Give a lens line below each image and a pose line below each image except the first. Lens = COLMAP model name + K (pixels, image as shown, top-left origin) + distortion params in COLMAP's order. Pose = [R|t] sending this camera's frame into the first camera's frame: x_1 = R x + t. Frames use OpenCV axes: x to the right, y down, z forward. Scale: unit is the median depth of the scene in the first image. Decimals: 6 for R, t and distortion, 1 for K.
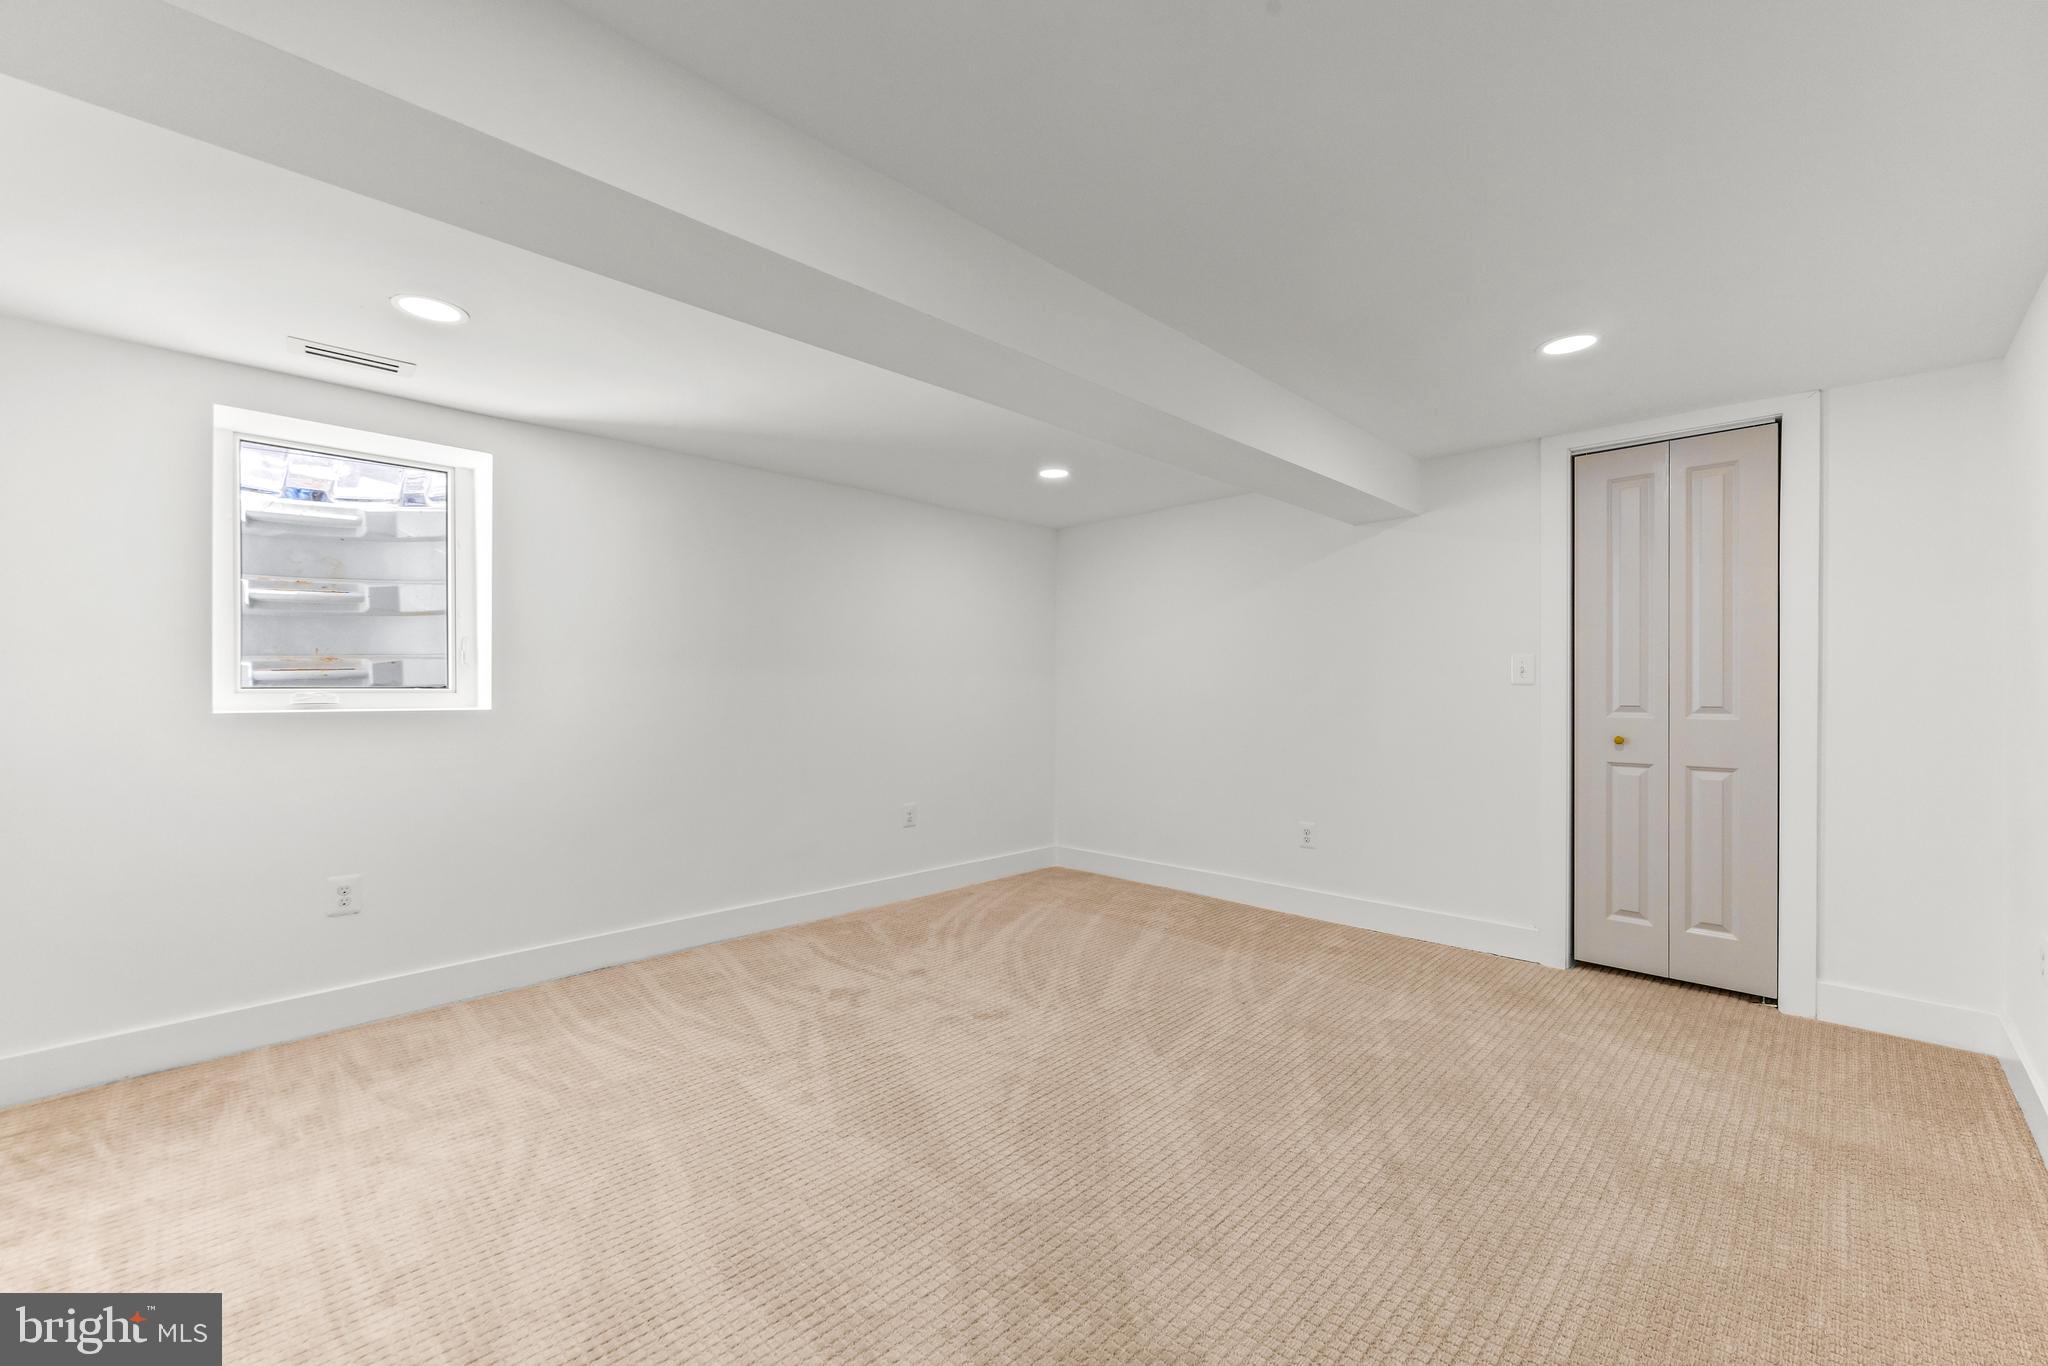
lens RADIAL K [[813.7, 0, 1027.1], [0, 813.7, 689.5], [0, 0, 1]] dist [0.000006, 0.000110]
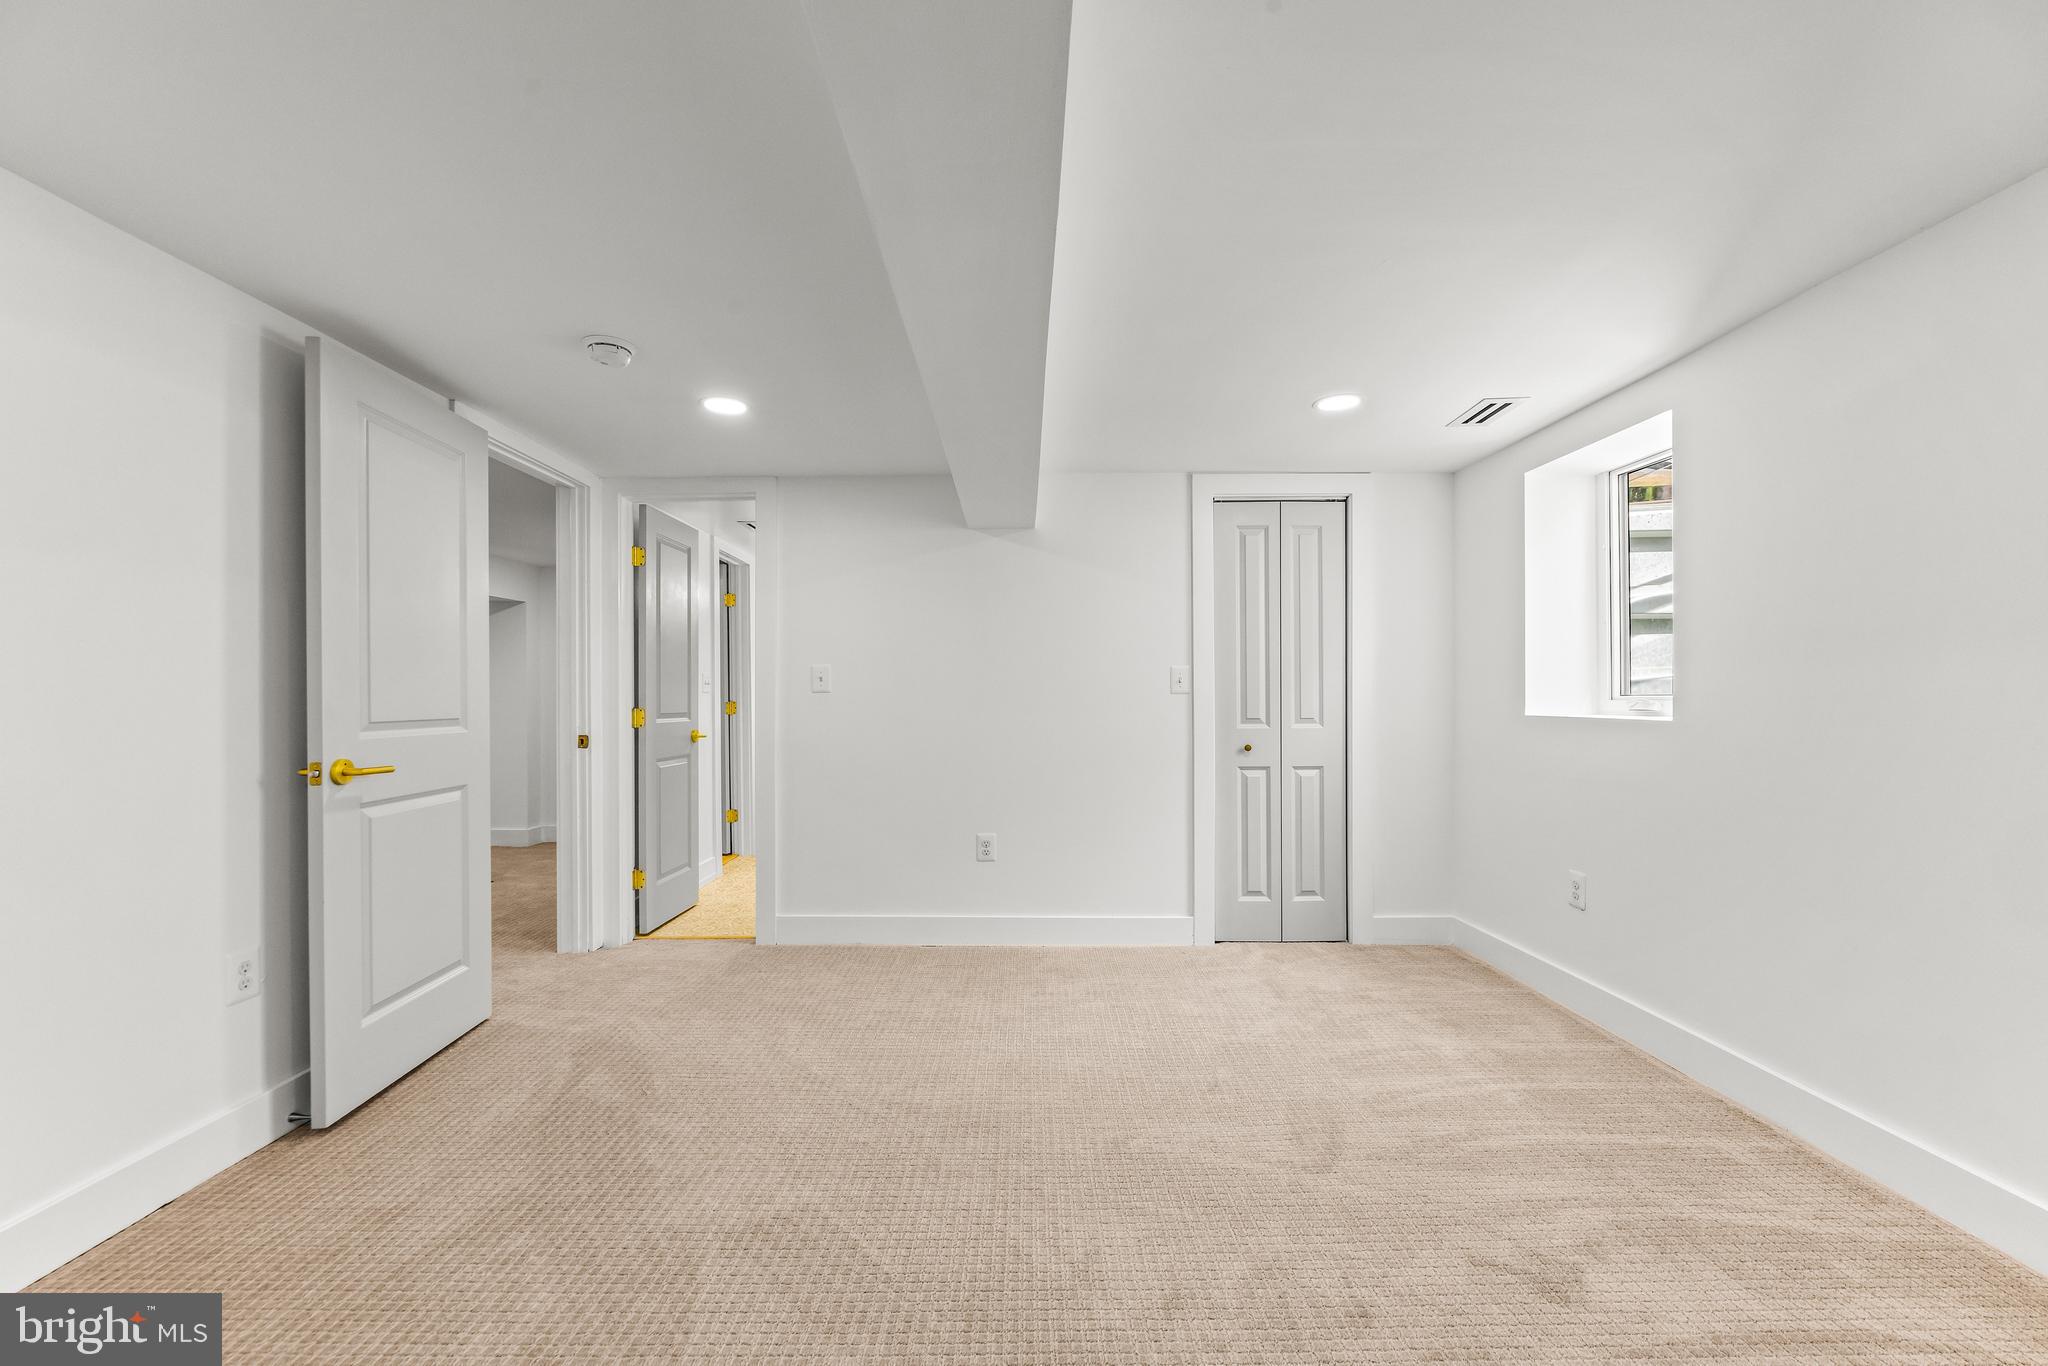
lens RADIAL K [[813.7, 0, 1024.5], [0, 813.7, 693.3], [0, 0, 1]] dist [0.000006, 0.000110]
pose [[-0.701470, -0.003417, -0.712691, 0.444623], [0.000483, 0.999986, -0.005270, 0.001537], [0.712699, -0.004040, -0.701458, 1.278288]]
